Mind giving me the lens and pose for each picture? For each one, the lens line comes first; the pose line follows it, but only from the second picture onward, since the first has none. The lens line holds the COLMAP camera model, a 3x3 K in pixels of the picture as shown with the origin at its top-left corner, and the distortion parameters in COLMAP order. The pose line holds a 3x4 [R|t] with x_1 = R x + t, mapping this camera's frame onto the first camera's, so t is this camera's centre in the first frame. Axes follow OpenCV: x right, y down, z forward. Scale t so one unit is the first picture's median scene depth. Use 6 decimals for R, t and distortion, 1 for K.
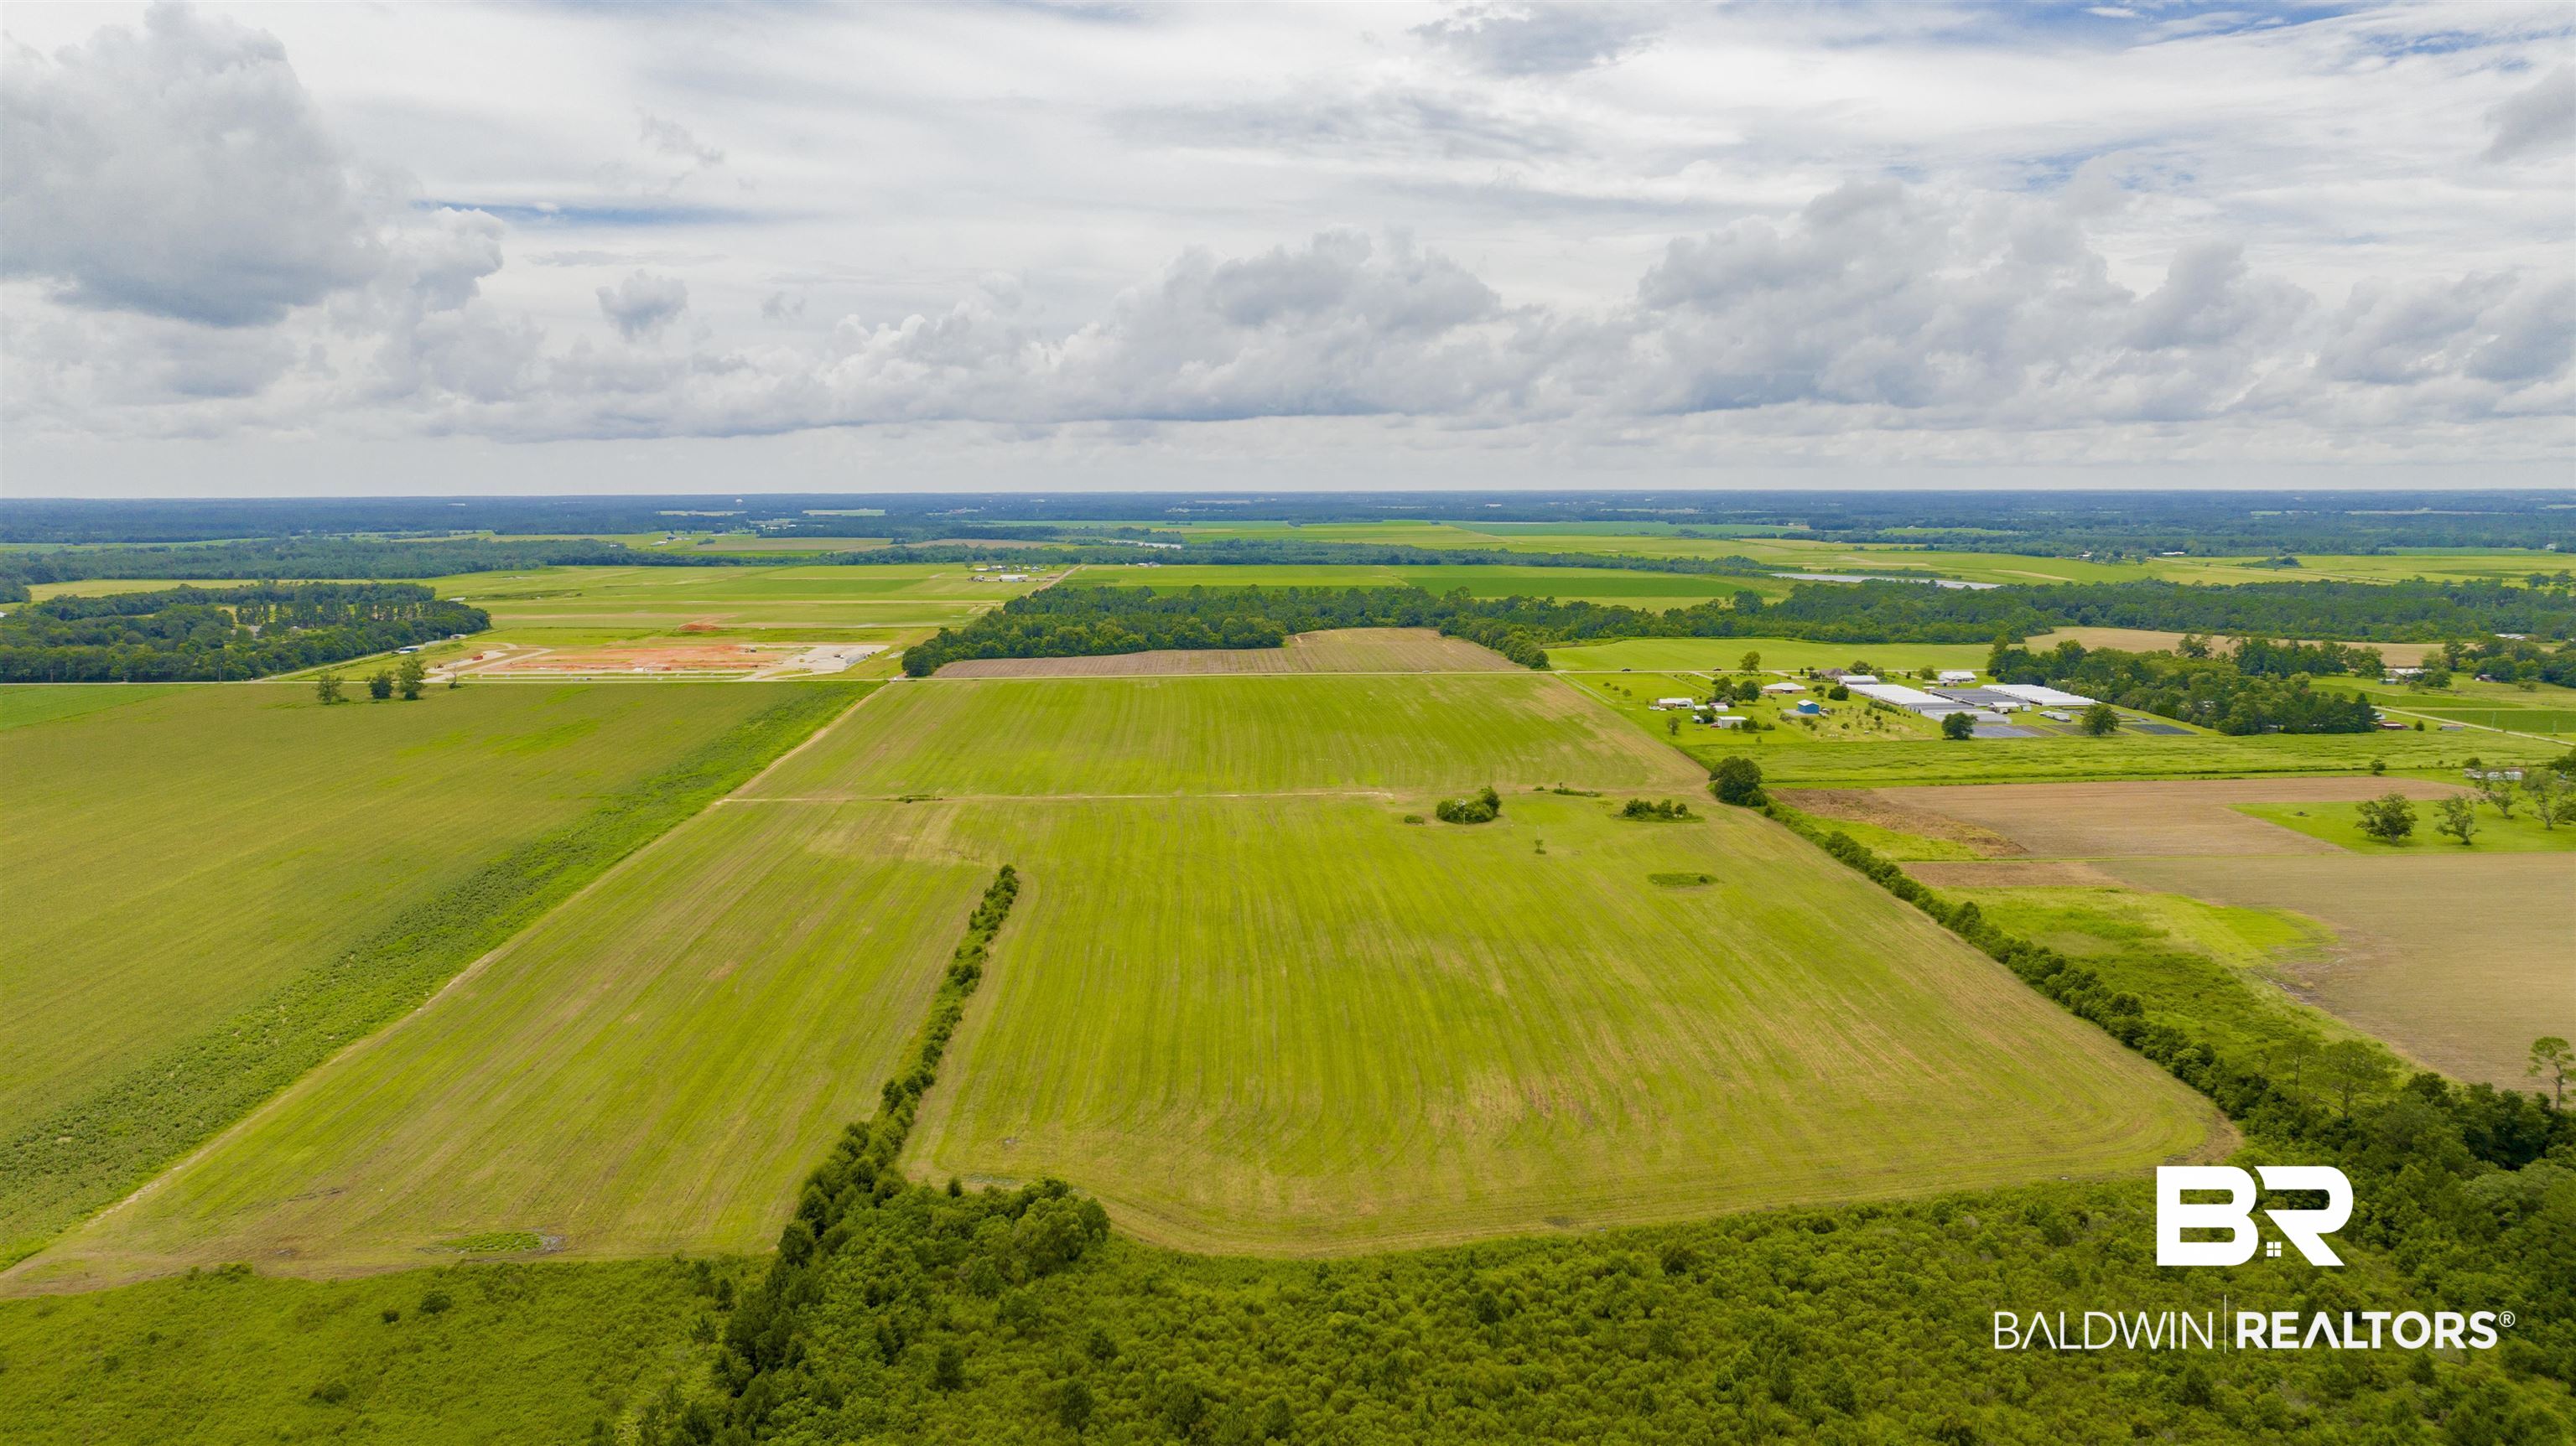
lens RADIAL K [[1797.6, 0, 1324.7], [0, 1797.6, 768.5], [0, 0, 1]] dist [-0.022934, 0.008224]
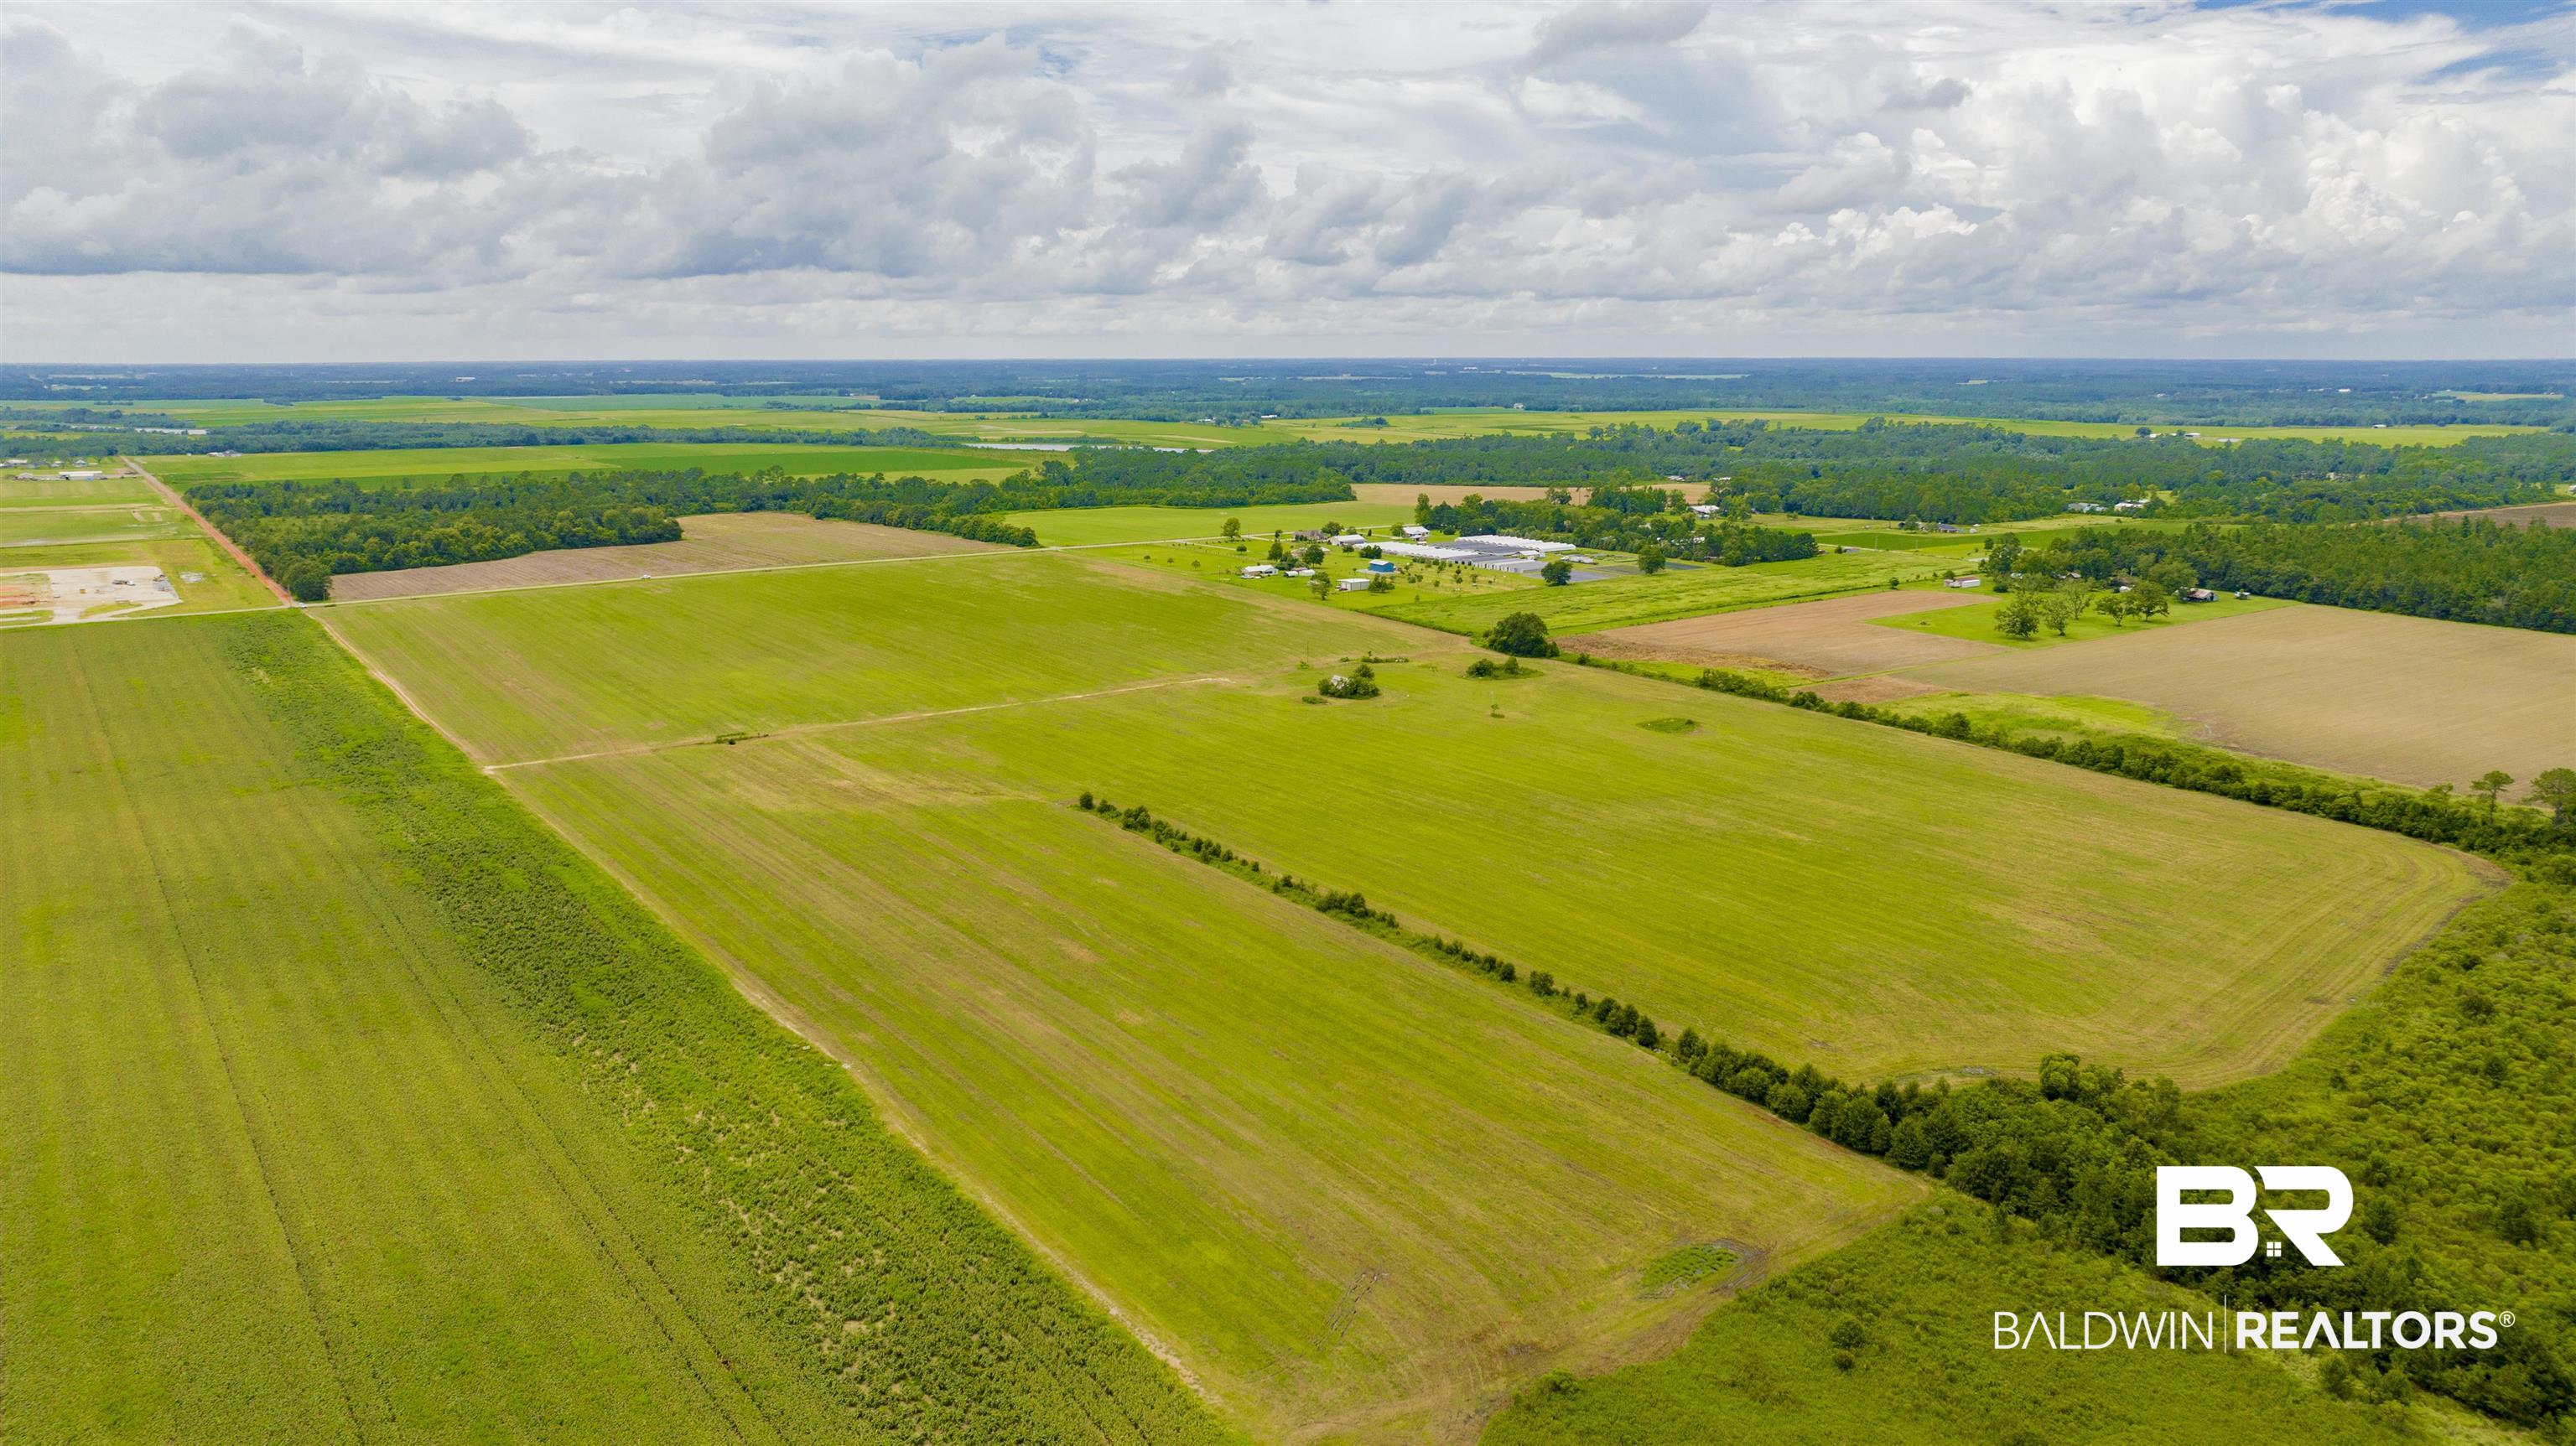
lens RADIAL K [[1797.6, 0, 1324.7], [0, 1797.6, 768.5], [0, 0, 1]] dist [-0.022934, 0.008224]
pose [[0.840432, -0.119516, 0.528573, -0.273368], [0.082314, 0.992214, 0.093470, -0.014790], [-0.535629, -0.035046, 0.843726, 0.106355]]
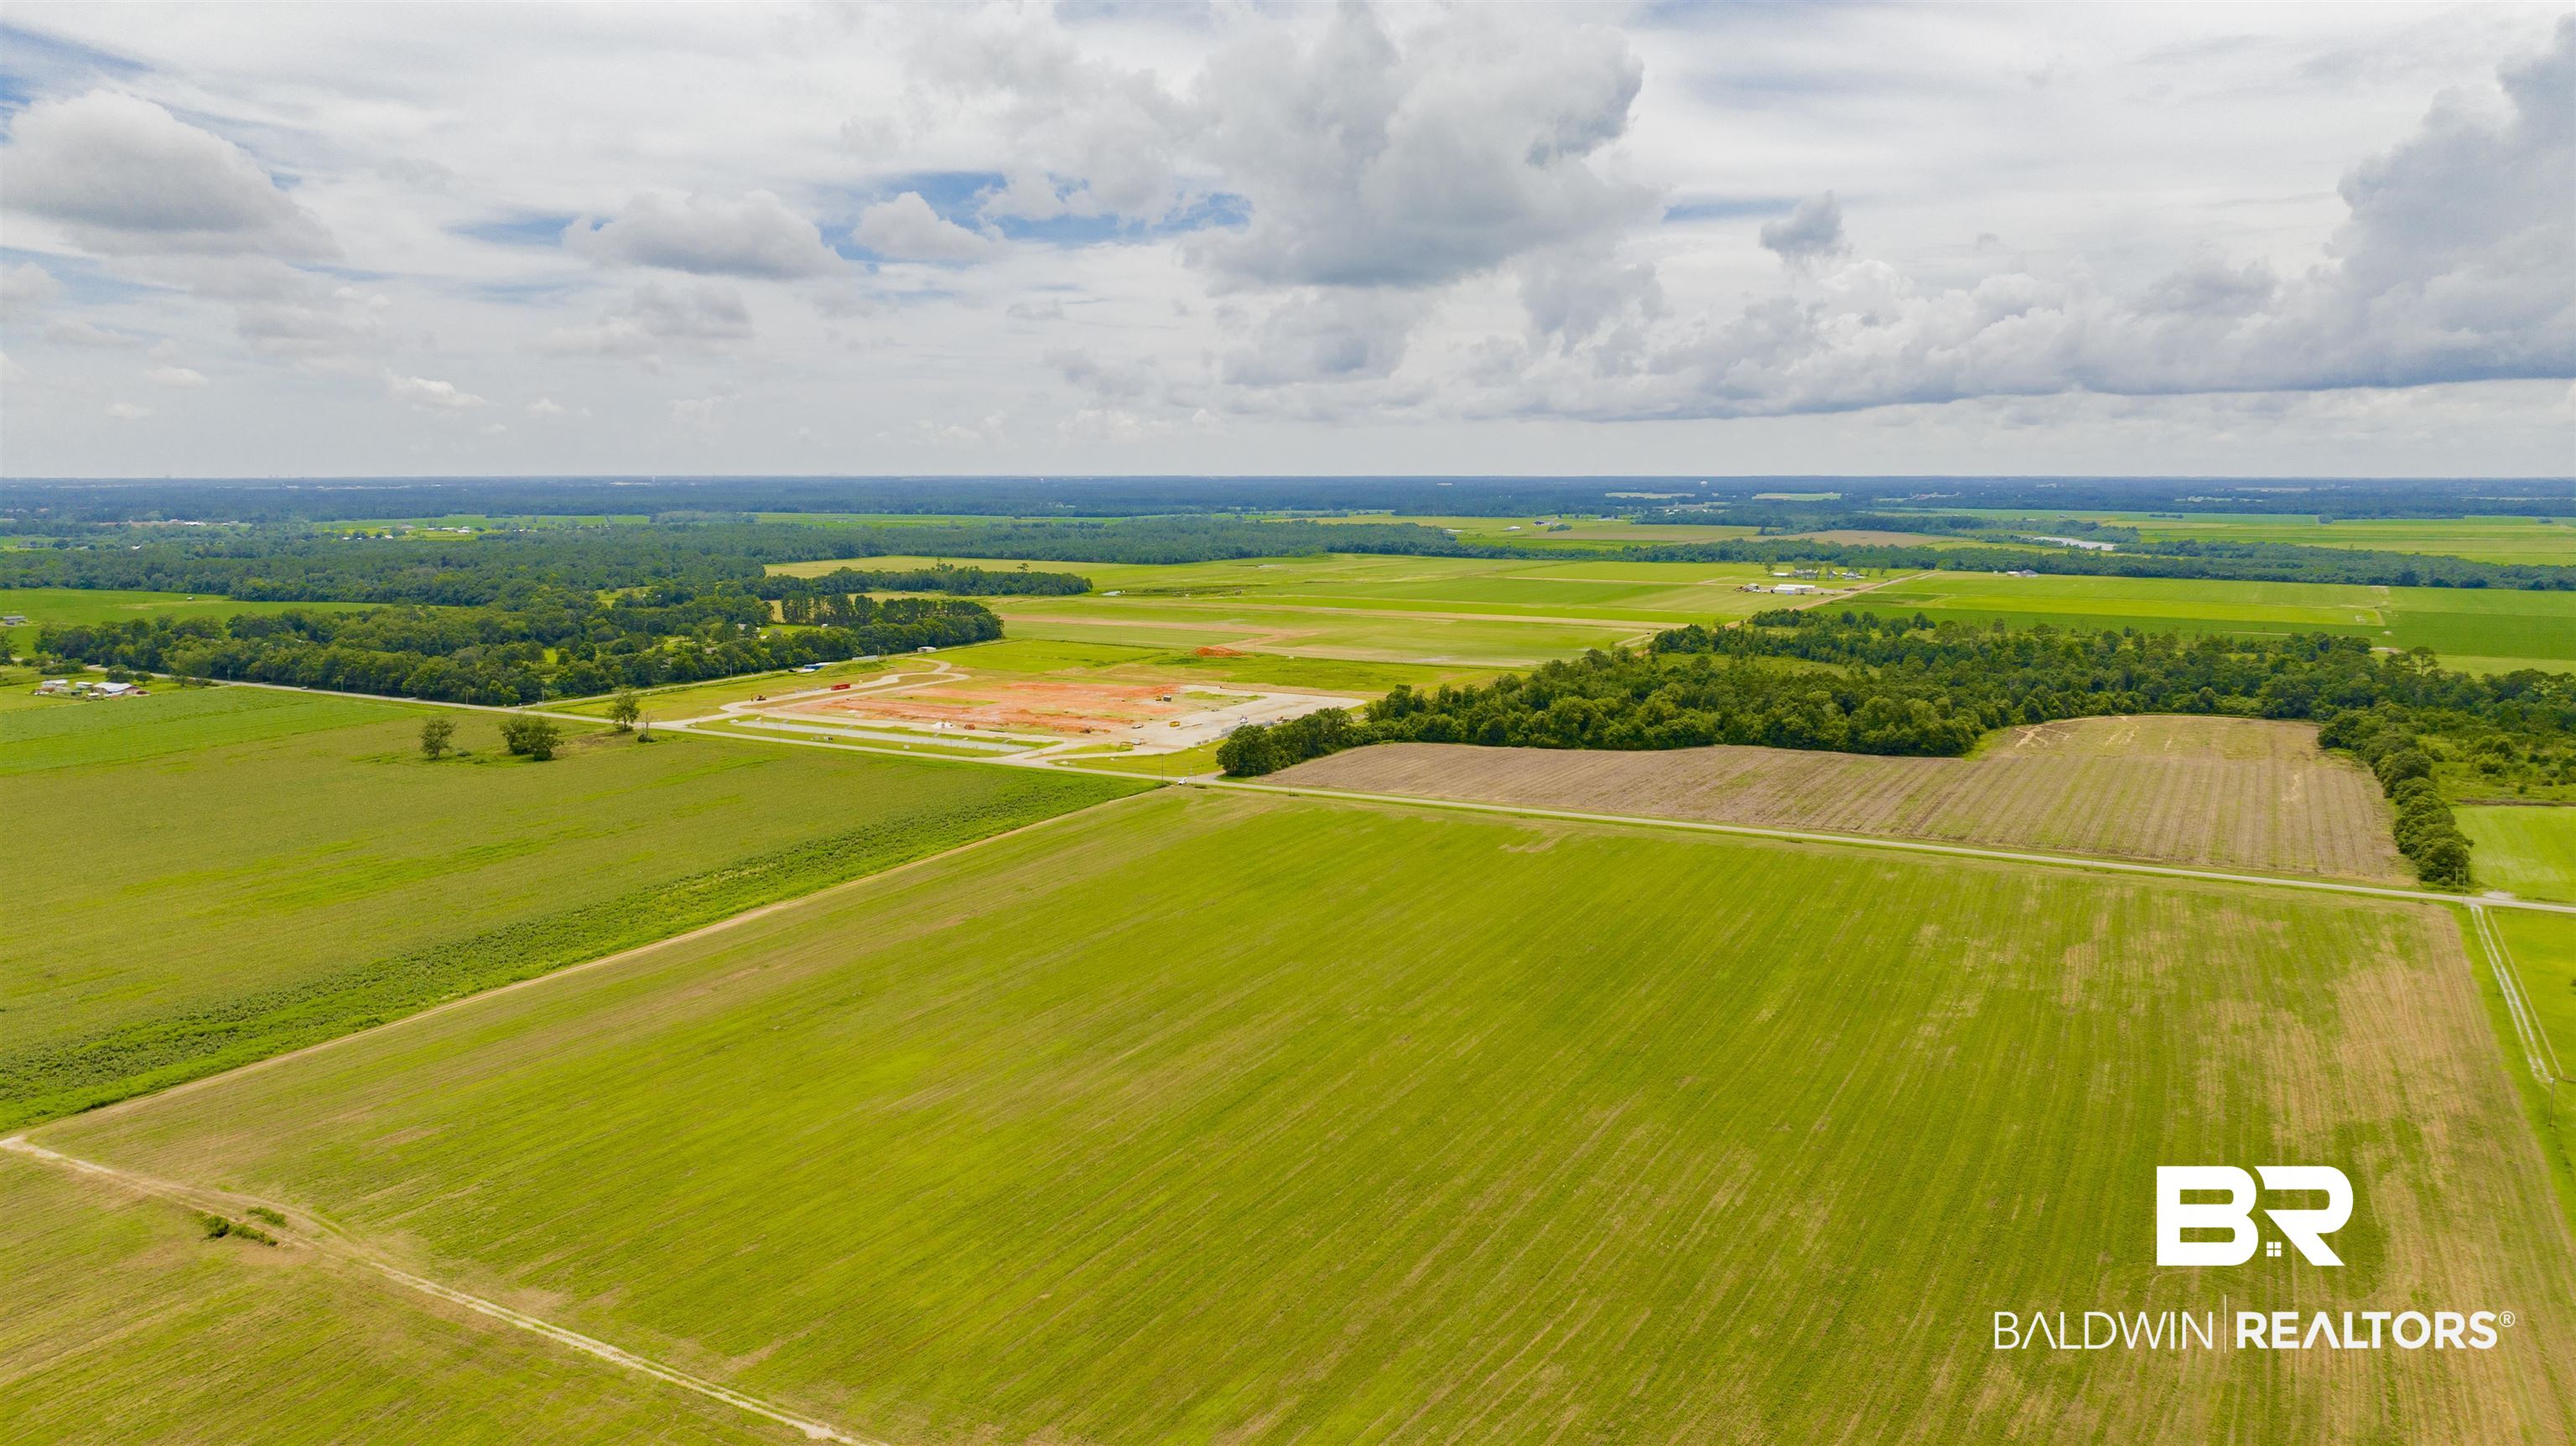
lens RADIAL K [[1821.2, 0, 1316.6], [0, 1821.2, 720.5], [0, 0, 1]] dist [-0.032489, 0.032039]
pose [[0.849180, 0.074752, -0.522786, 0.115514], [-0.084034, 0.996445, 0.005980, -0.075171], [0.521374, 0.038853, 0.852443, 0.481796]]
